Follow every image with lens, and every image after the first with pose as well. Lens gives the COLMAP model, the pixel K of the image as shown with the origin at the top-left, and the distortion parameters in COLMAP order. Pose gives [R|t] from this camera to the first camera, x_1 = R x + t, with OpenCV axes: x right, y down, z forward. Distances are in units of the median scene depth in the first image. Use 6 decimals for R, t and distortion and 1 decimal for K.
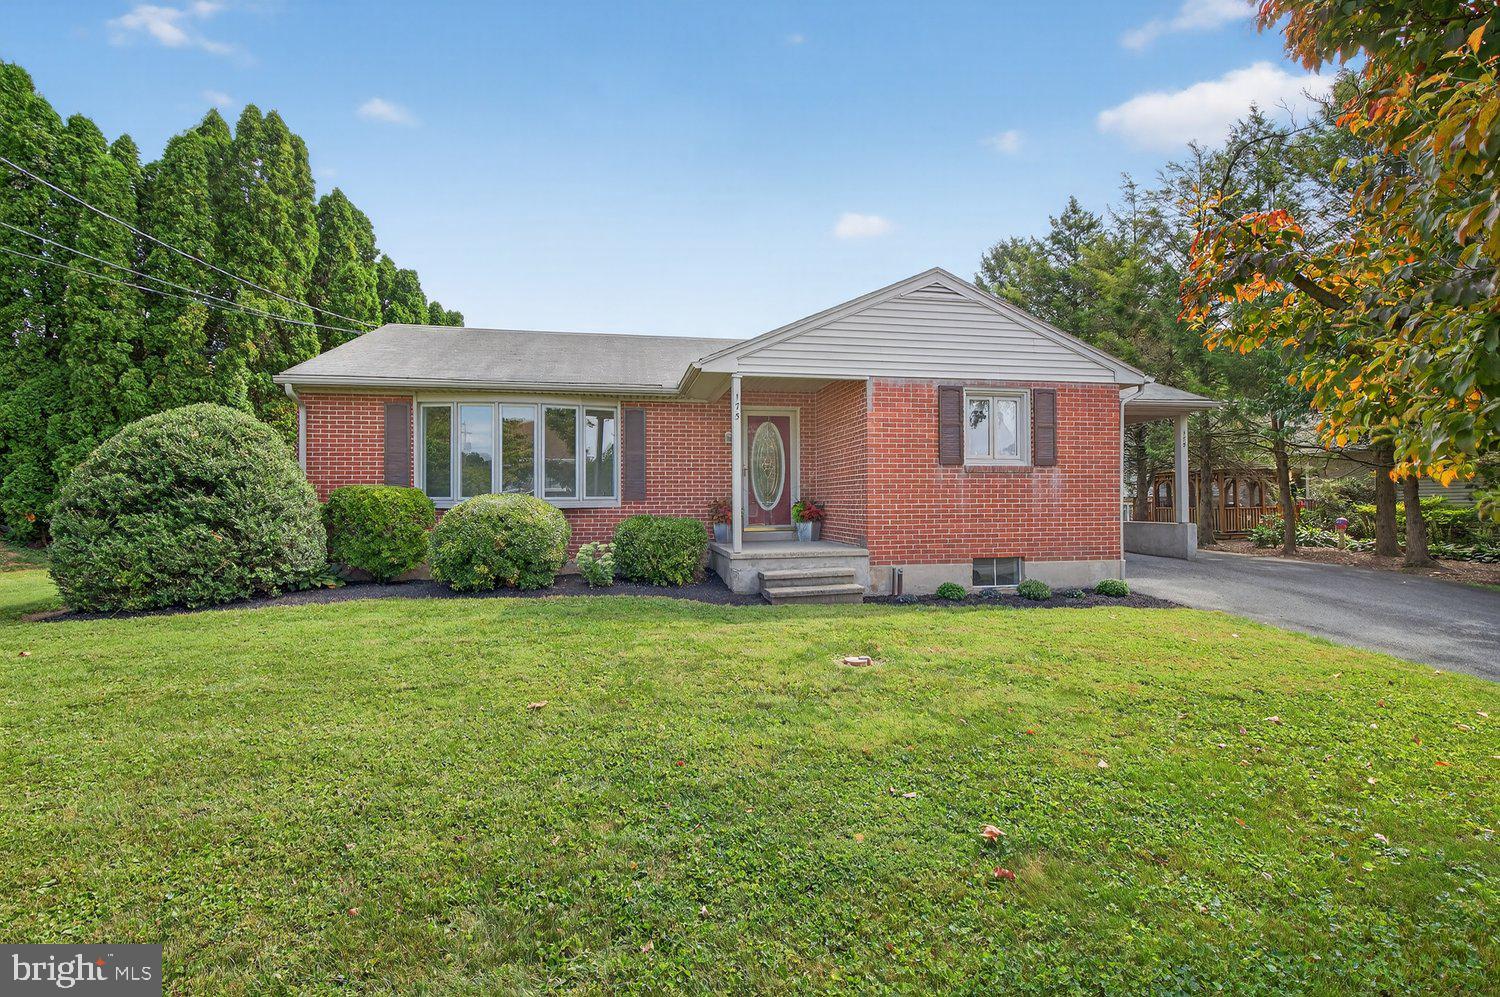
lens RADIAL K [[614.6, 0, 750.1], [0, 614.6, 488.8], [0, 0, 1]] dist [-0.001038, 0.000560]
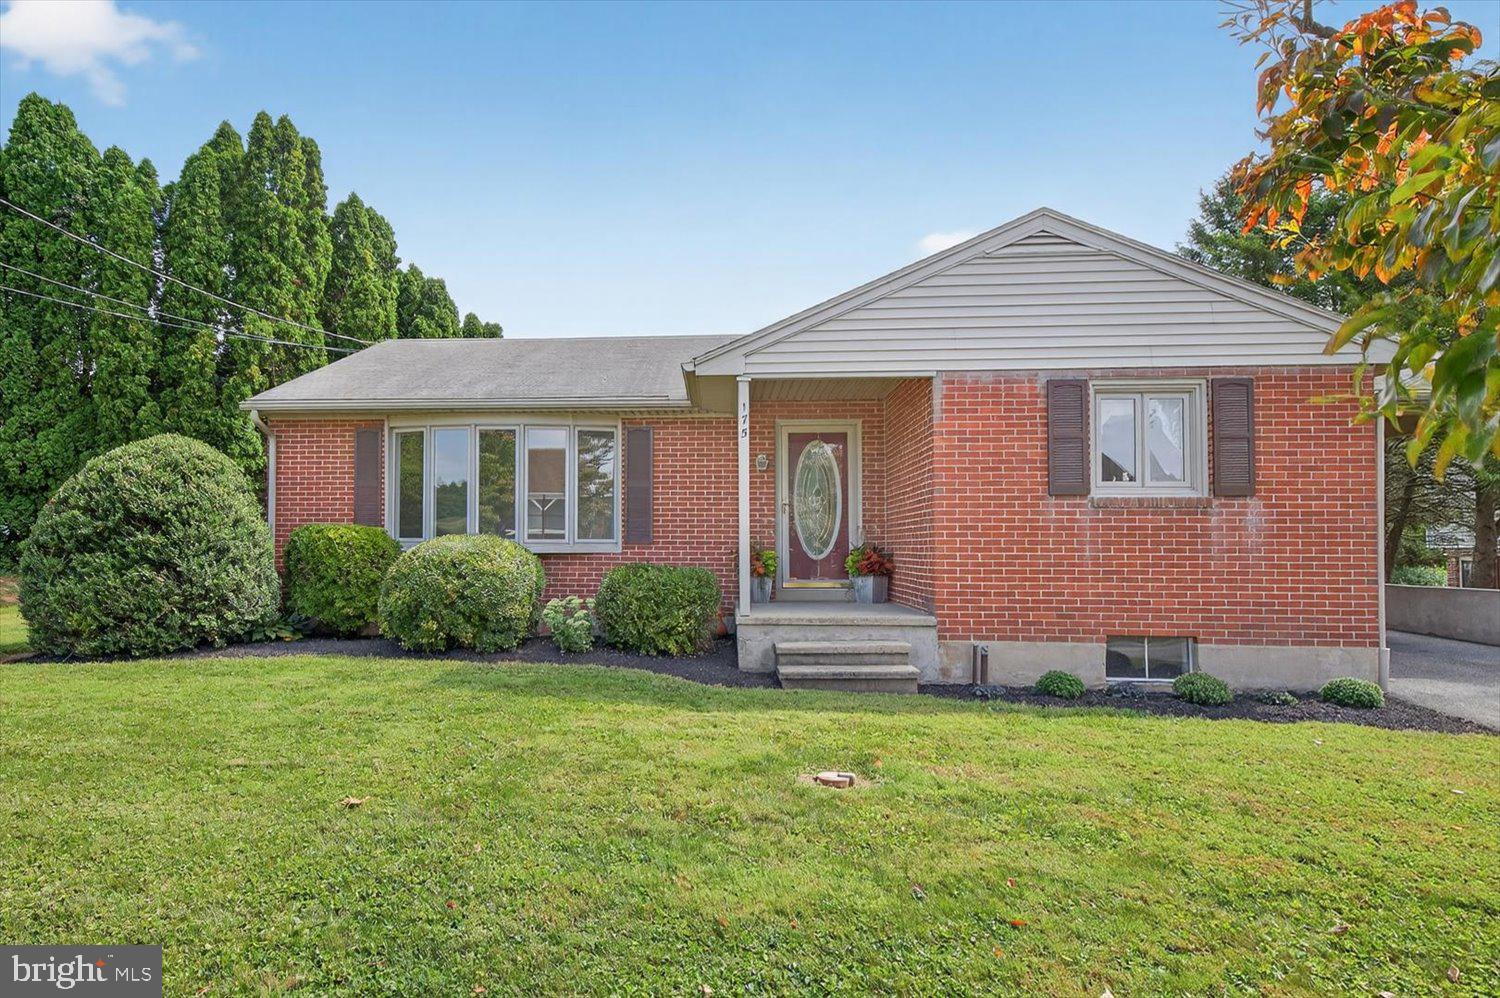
lens RADIAL K [[777.8, 0, 663.9], [0, 777.8, 524.1], [0, 0, 1]] dist [-0.002231, 0.001343]
pose [[0.965363, 0.002818, -0.260896, 0.121466], [-0.005398, 0.999943, -0.009174, 0.001993], [0.260856, 0.010265, 0.965323, 0.058449]]
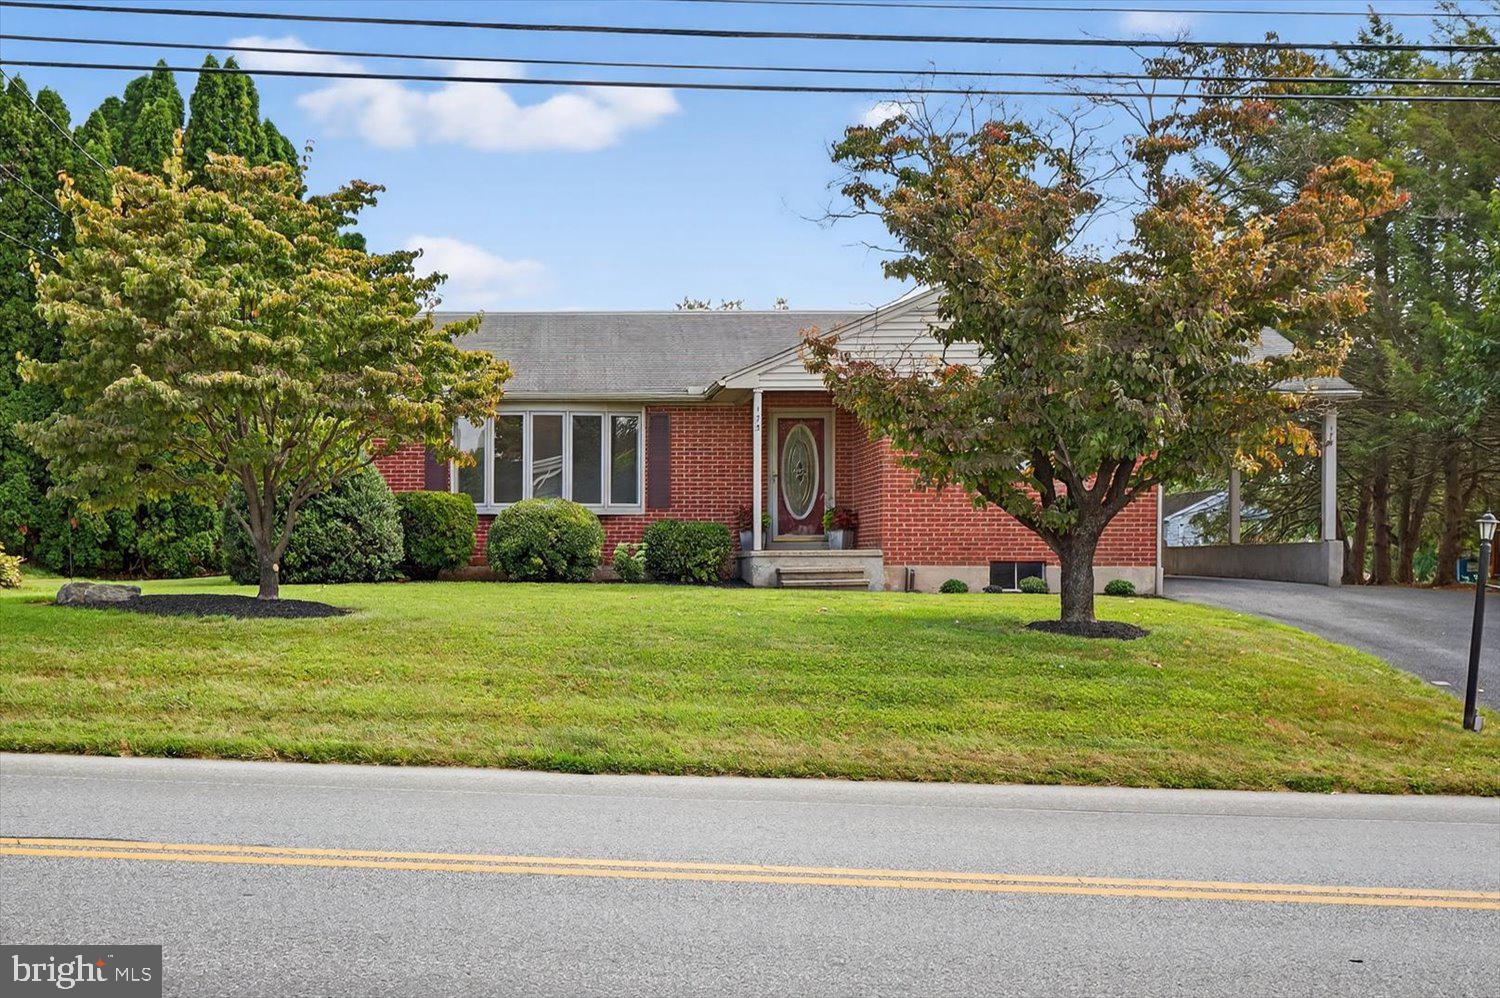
lens RADIAL K [[1373.3, 0, 738.0], [0, 1373.3, 502.5], [0, 0, 1]] dist [-0.015484, -0.002519]
pose [[0.996231, -0.002096, -0.086718, 0.147692], [0.000851, 0.999896, -0.014389, 0.049434], [0.086739, 0.014261, 0.996129, -1.359615]]
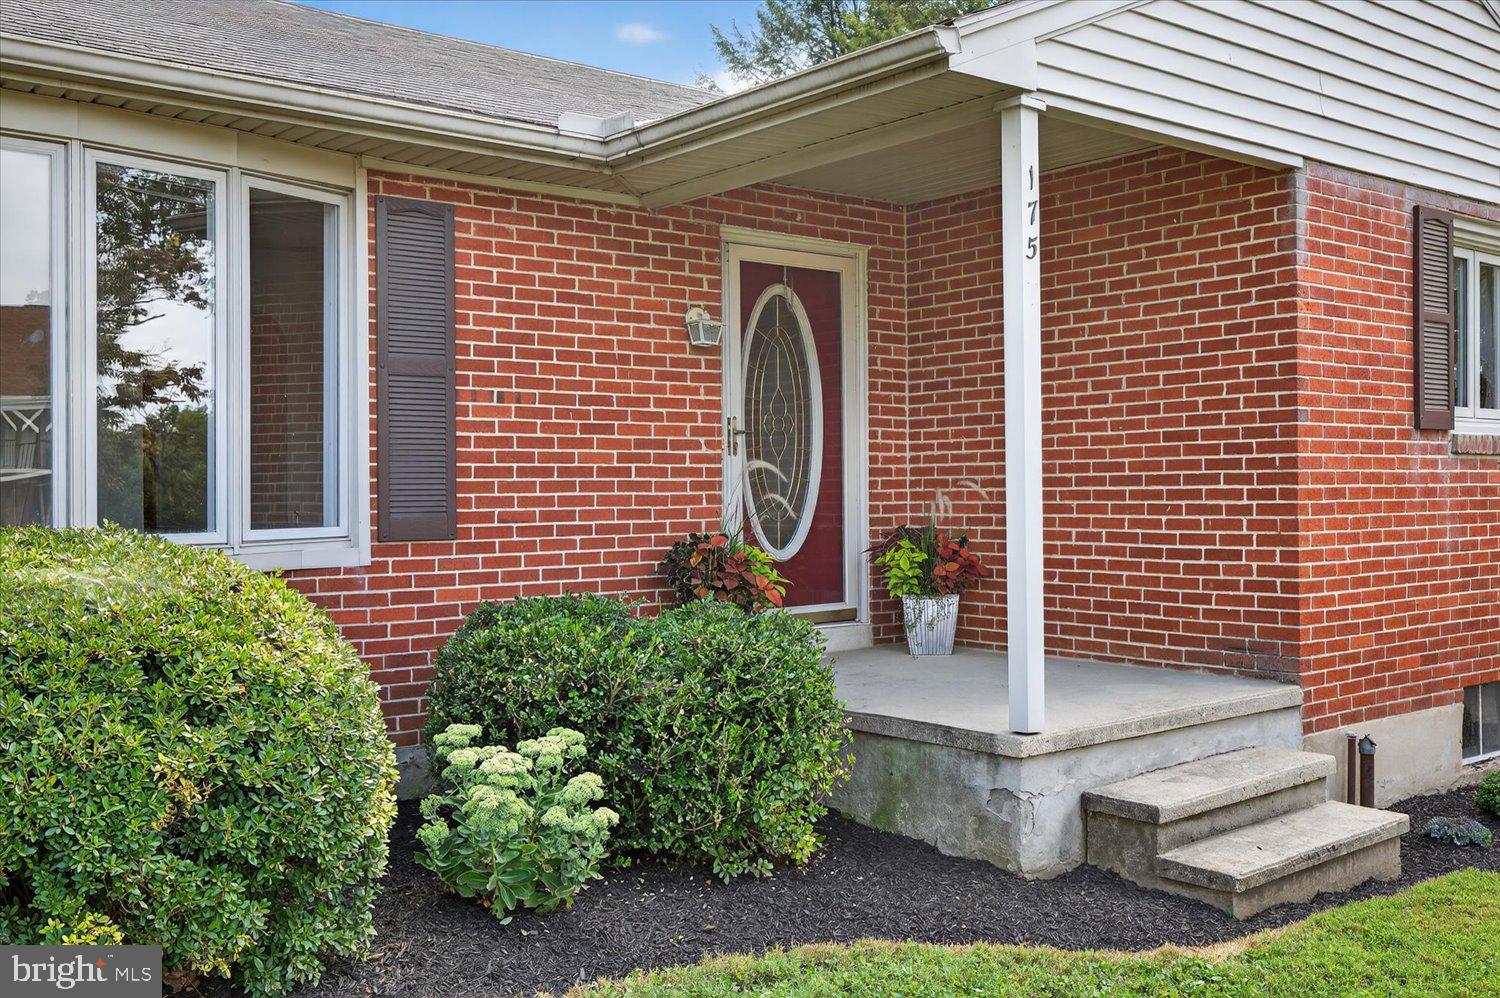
lens RADIAL K [[1373.3, 0, 758.6], [0, 1373.3, 493.7], [0, 0, 1]] dist [-0.015484, -0.002519]
pose [[0.900806, -0.001469, 0.434220, -0.373816], [-0.004351, 0.999914, 0.012411, -0.011566], [-0.434201, -0.013069, 0.900721, 0.455679]]
